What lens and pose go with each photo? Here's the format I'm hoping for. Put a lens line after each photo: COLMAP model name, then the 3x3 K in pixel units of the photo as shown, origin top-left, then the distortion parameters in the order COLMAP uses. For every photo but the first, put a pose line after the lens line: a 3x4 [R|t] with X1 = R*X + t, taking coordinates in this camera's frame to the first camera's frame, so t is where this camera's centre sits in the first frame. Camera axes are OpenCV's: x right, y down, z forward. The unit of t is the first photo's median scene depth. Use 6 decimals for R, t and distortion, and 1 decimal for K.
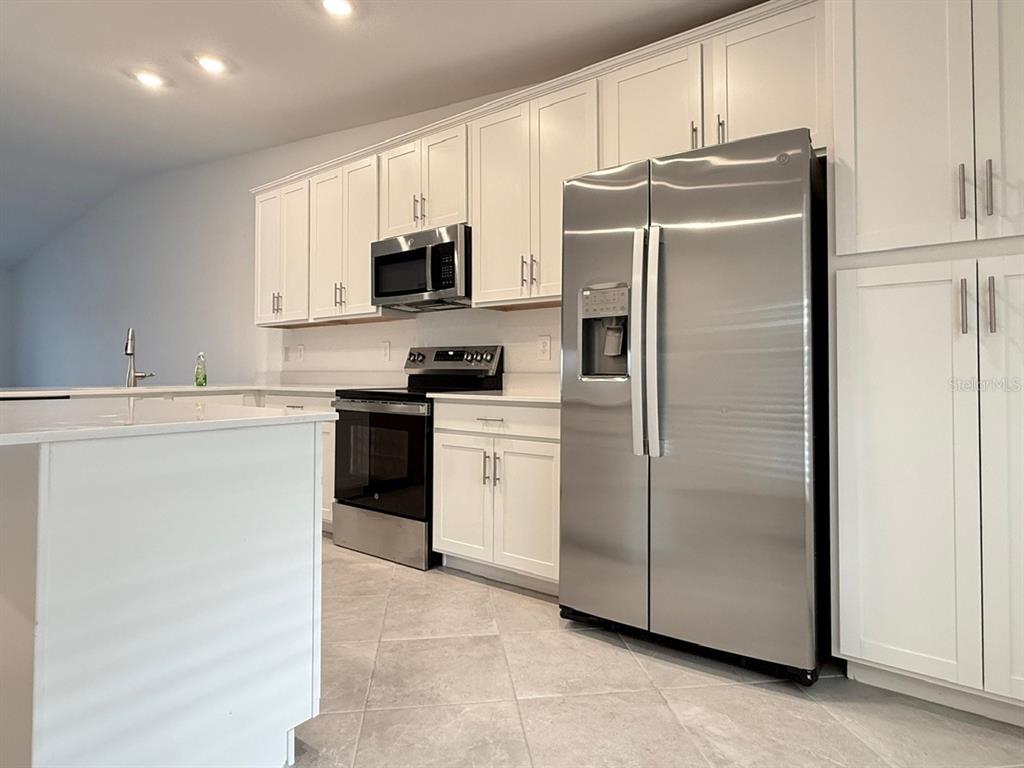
lens RADIAL K [[579.4, 0, 510.8], [0, 579.4, 357.1], [0, 0, 1]] dist [-0.003994, 0.005051]
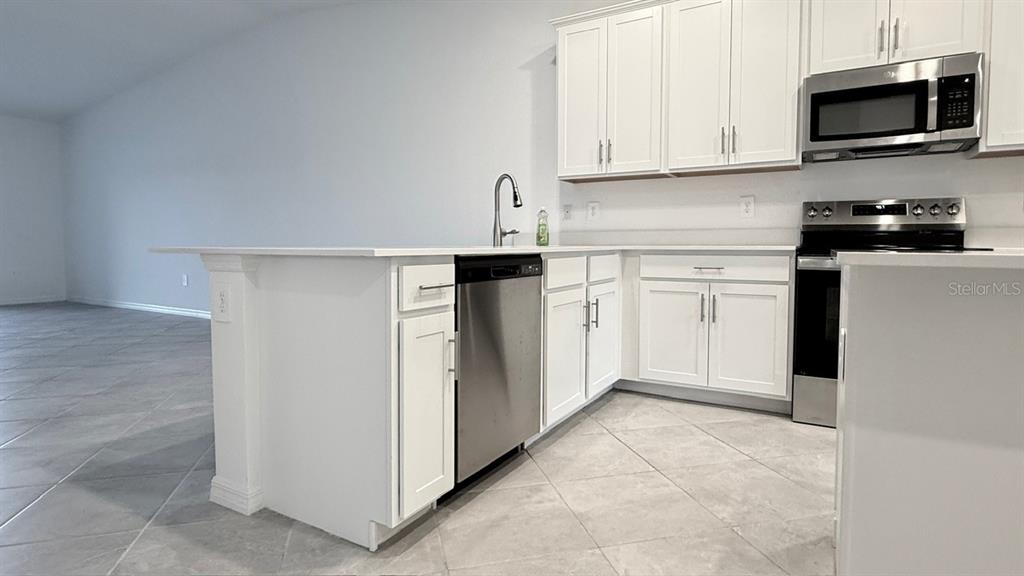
lens RADIAL K [[538.3, 0, 510.9], [0, 538.3, 267.6], [0, 0, 1]] dist [0.004894, -0.000277]
pose [[0.992486, -0.006615, 0.122177, -0.815572], [-0.001975, 0.997541, 0.070053, 0.031252], [-0.122340, -0.069768, 0.990033, 0.251017]]
